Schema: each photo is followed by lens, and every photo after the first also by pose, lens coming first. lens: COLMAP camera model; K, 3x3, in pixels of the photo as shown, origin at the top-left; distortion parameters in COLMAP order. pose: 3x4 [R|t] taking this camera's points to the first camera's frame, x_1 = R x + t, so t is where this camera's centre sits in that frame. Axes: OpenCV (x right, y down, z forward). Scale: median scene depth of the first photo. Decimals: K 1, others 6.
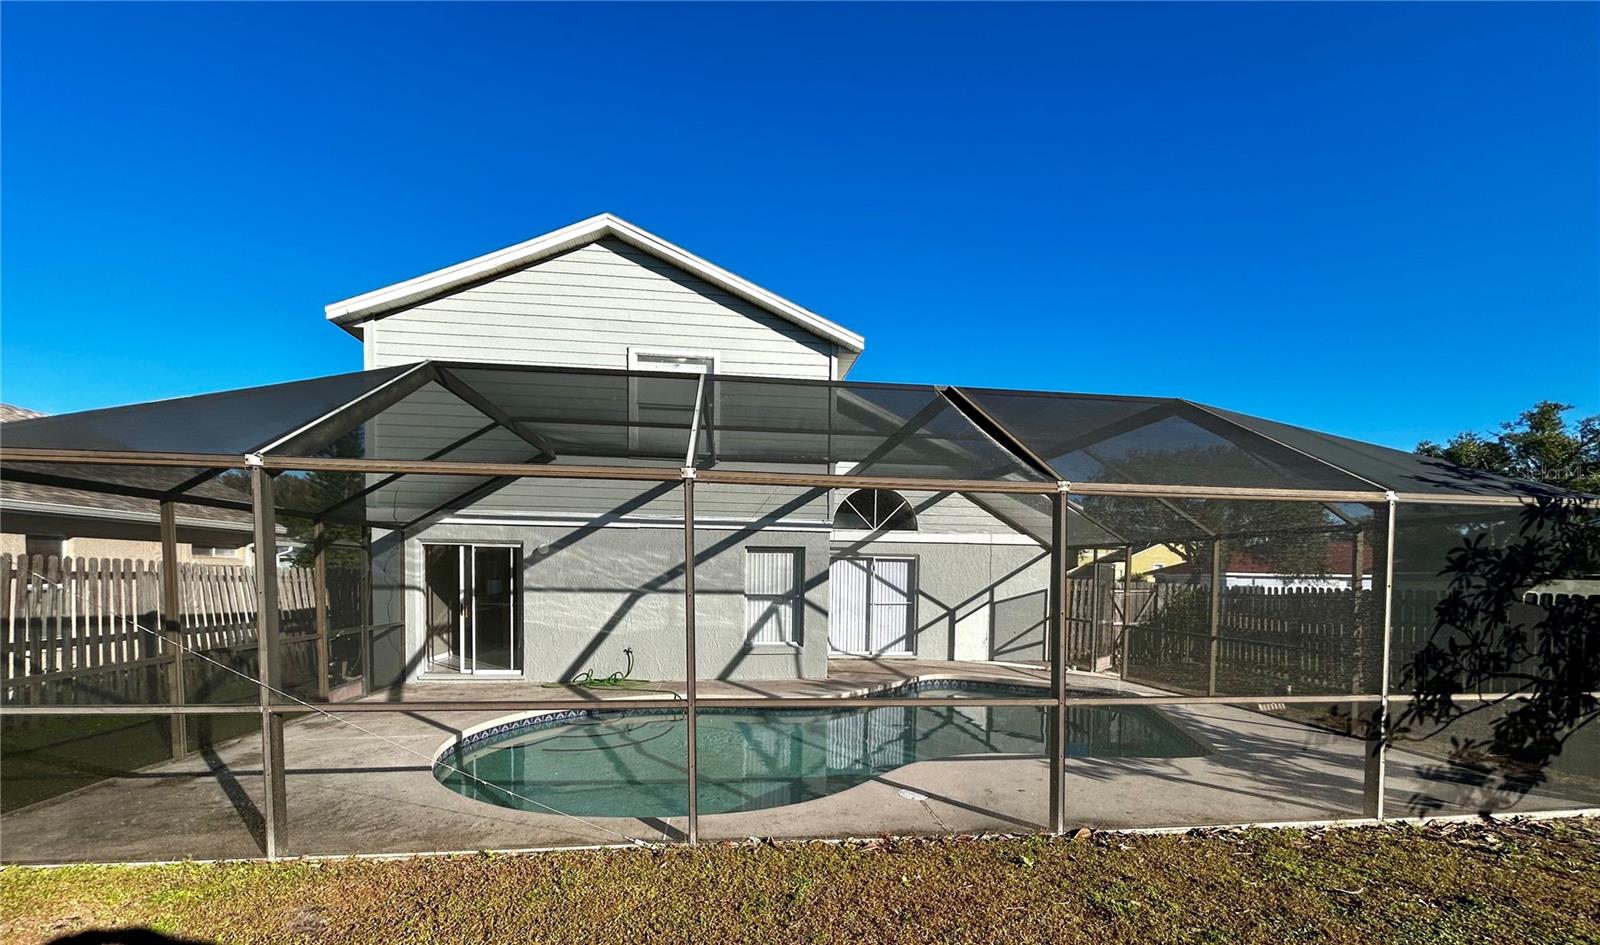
lens RADIAL K [[635.6, 0, 804.5], [0, 635.6, 608.5], [0, 0, 1]] dist [-0.013549, -0.000158]
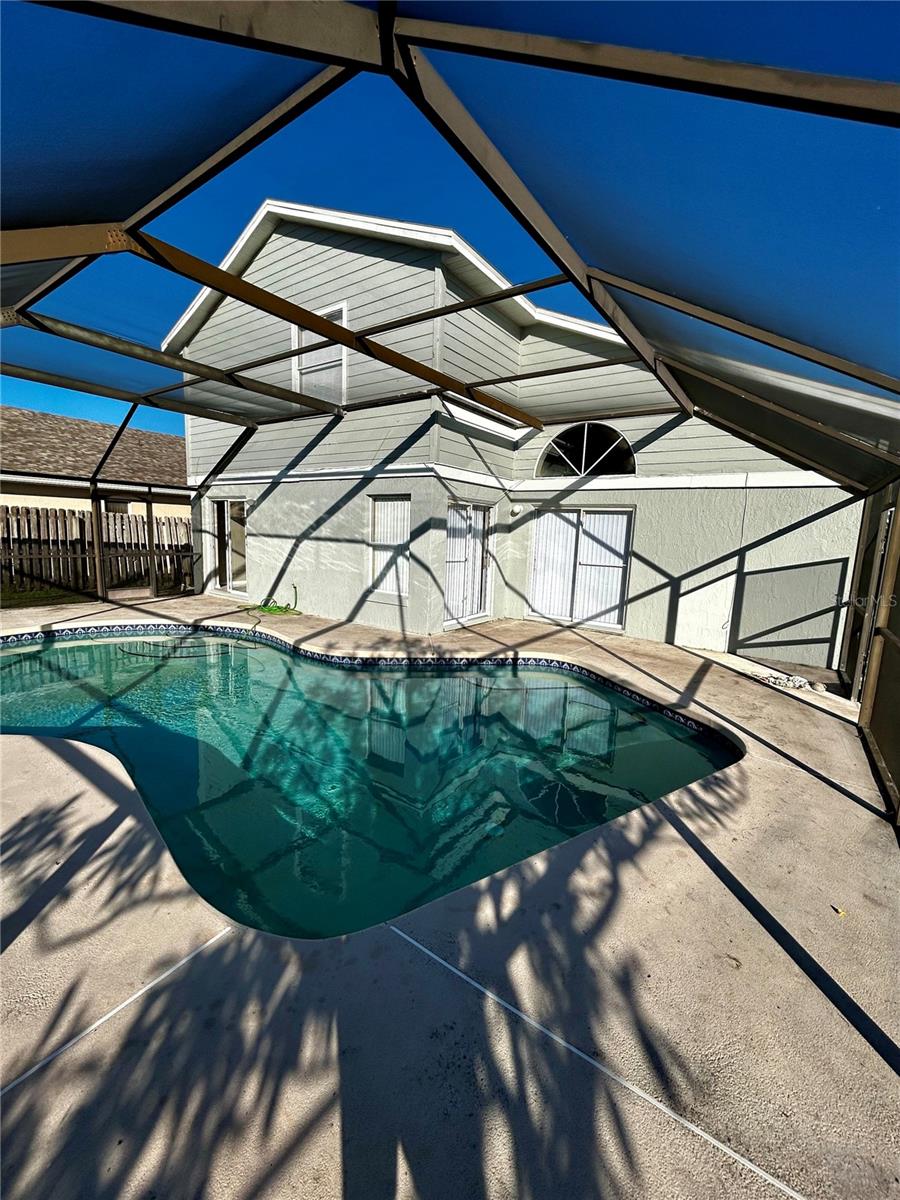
lens RADIAL K [[484.4, 0, 446.1], [0, 484.4, 605.0], [0, 0, 1]] dist [-0.007200, 0.000116]
pose [[0.742109, 0.113827, -0.660544, 0.419984], [-0.062128, 0.992914, 0.101302, -0.007993], [0.667394, -0.034139, 0.743922, 0.396795]]
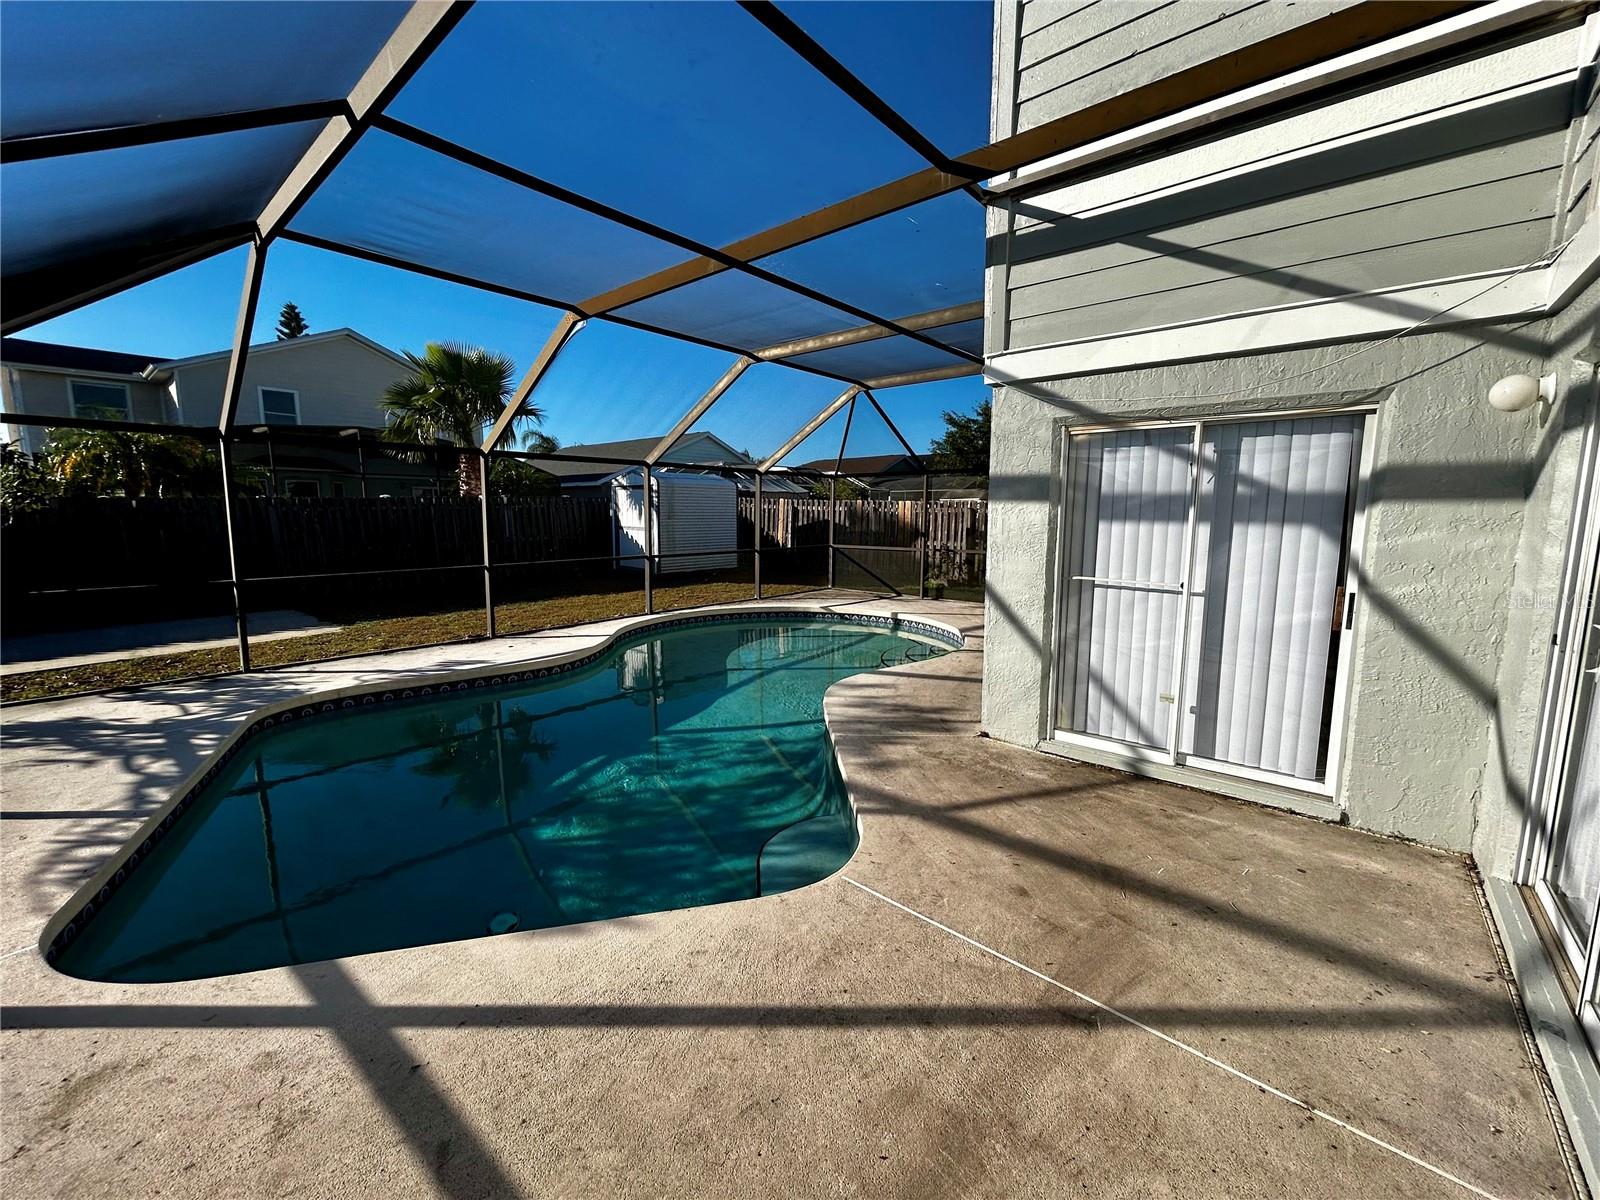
lens RADIAL K [[645.9, 0, 801.1], [0, 645.9, 597.9], [0, 0, 1]] dist [-0.007200, 0.000116]
pose [[-0.724273, 0.075254, -0.685394, 0.337094], [-0.045633, 0.986615, 0.156549, -0.035594], [0.688002, 0.144661, -0.711145, 0.970947]]
